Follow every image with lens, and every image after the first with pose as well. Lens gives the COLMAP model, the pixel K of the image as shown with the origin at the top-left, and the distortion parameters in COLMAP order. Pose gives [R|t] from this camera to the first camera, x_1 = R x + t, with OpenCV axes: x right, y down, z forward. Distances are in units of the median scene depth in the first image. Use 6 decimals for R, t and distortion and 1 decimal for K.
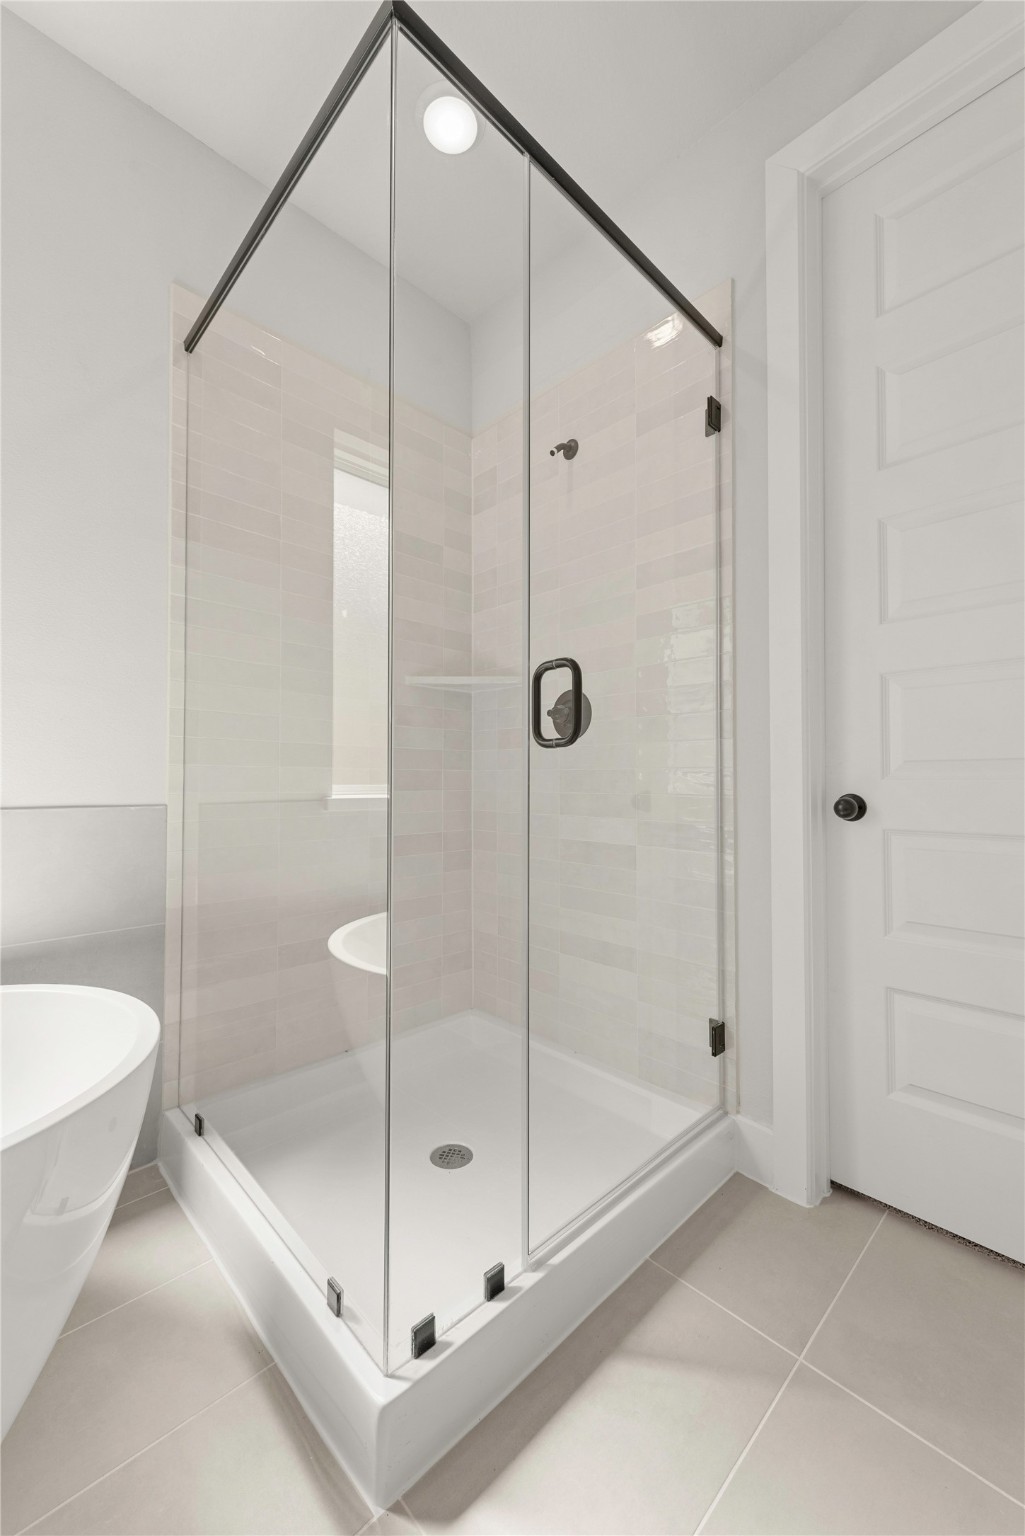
lens RADIAL K [[603.9, 0, 512.3], [0, 603.9, 760.5], [0, 0, 1]] dist [0.007795, -0.000415]
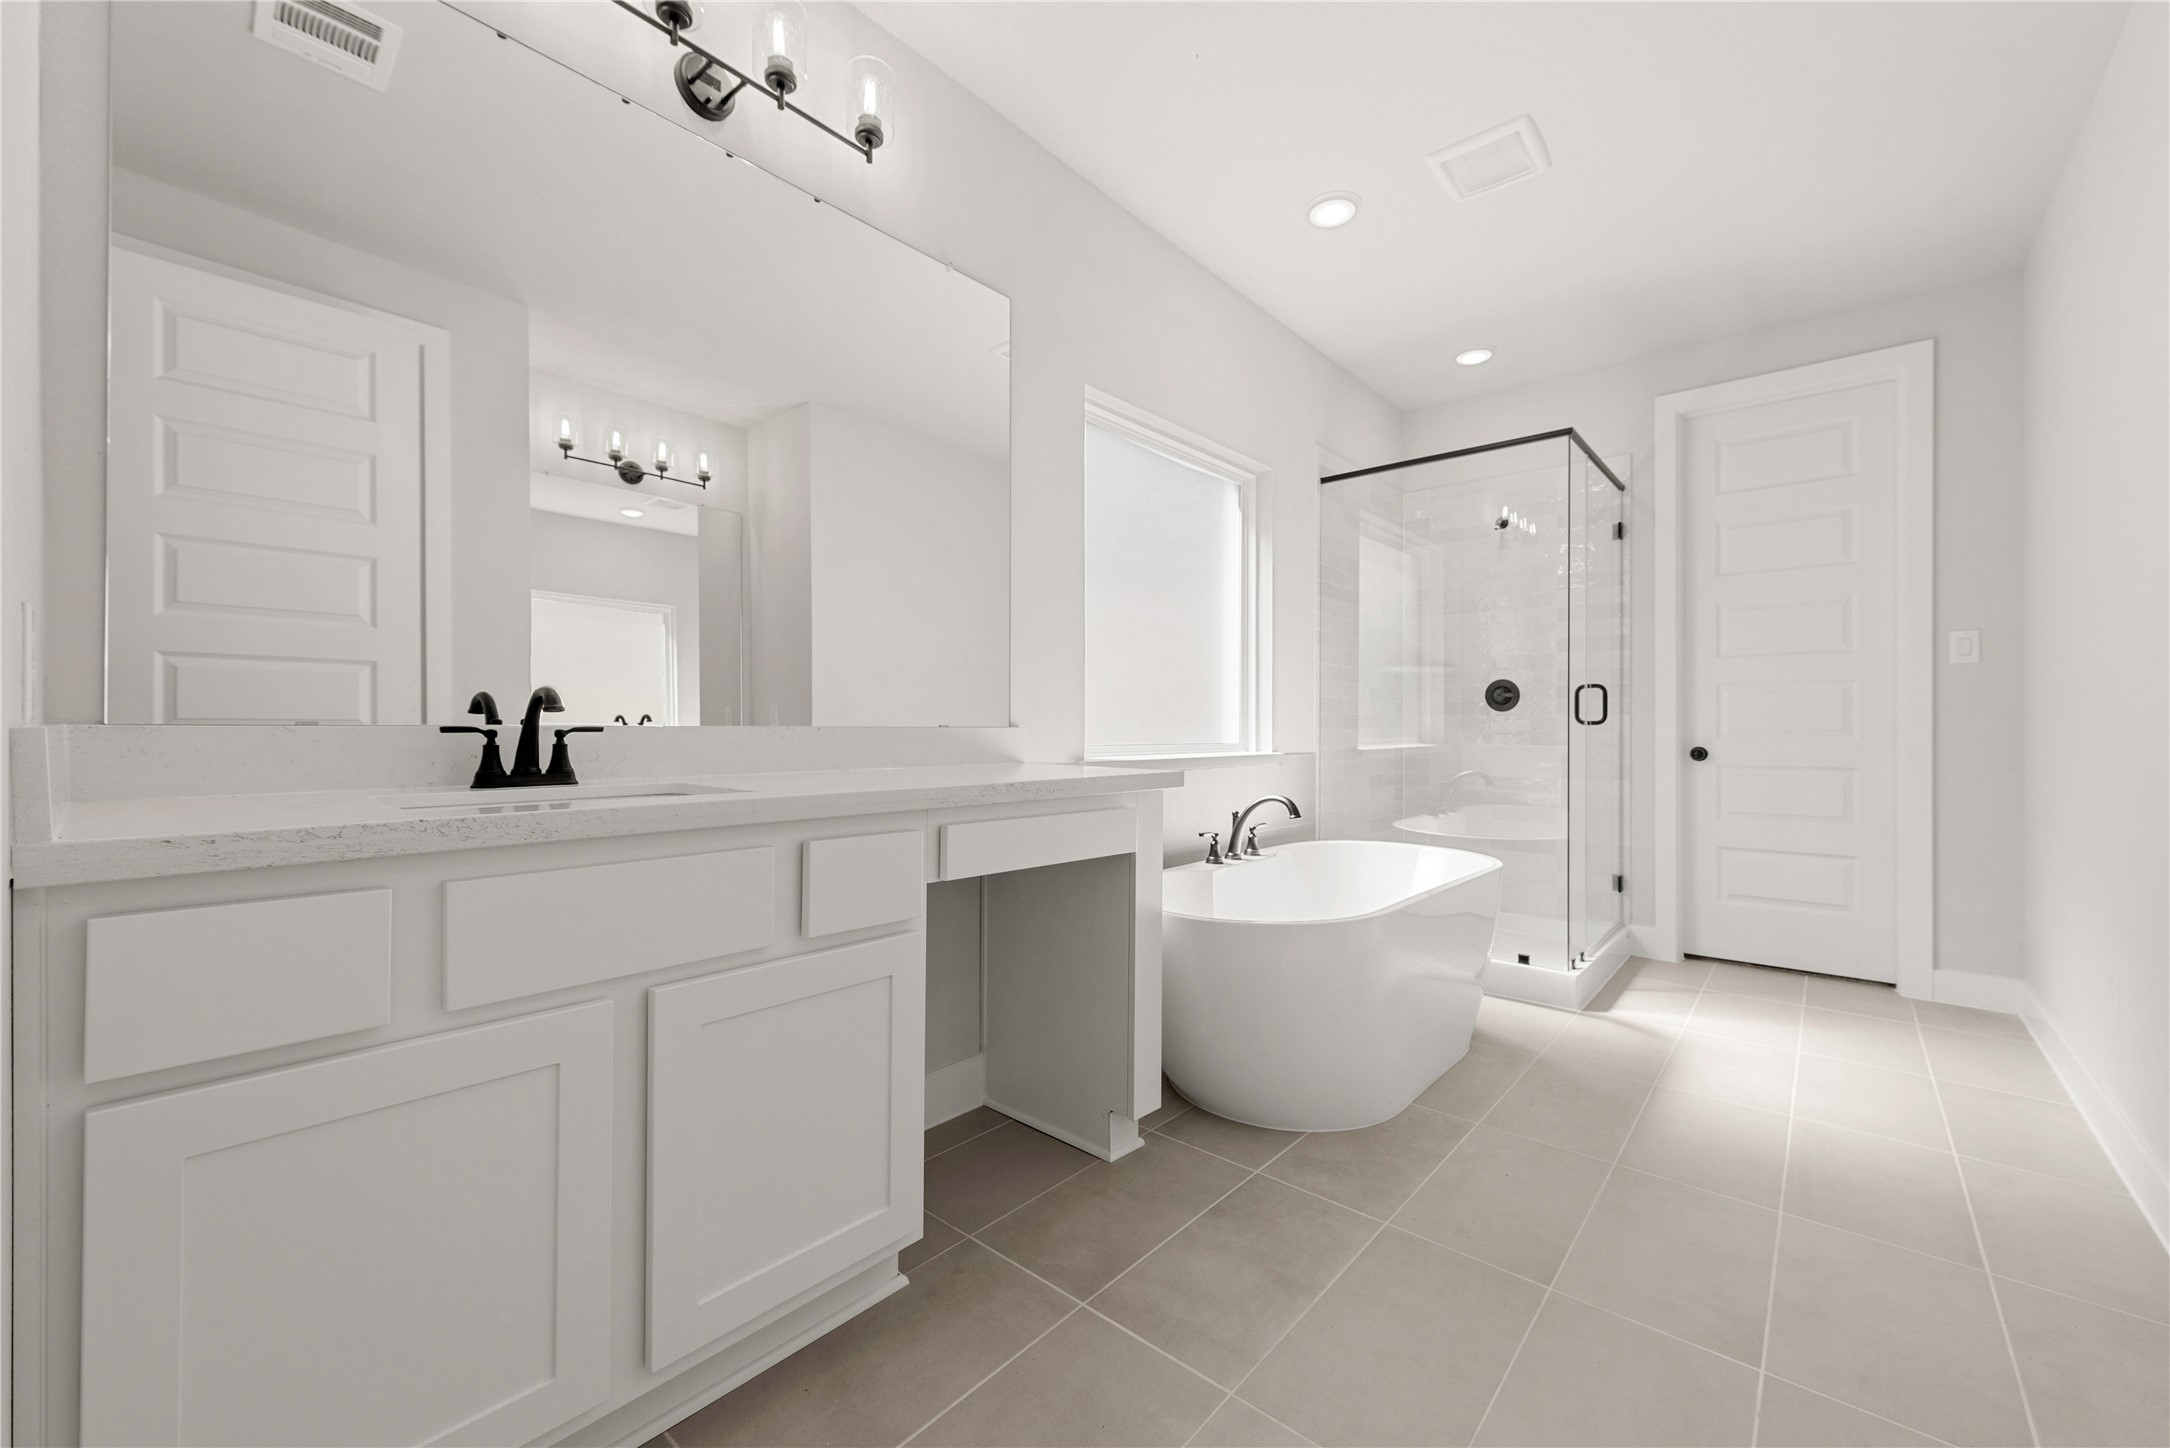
lens RADIAL K [[853.2, 0, 1094.3], [0, 853.2, 715.7], [0, 0, 1]] dist [0.007795, -0.000415]
pose [[0.996196, 0.005738, 0.086951, -1.461676], [-0.007004, 0.999874, 0.014265, -0.064601], [-0.086858, -0.014820, 0.996110, -1.405770]]
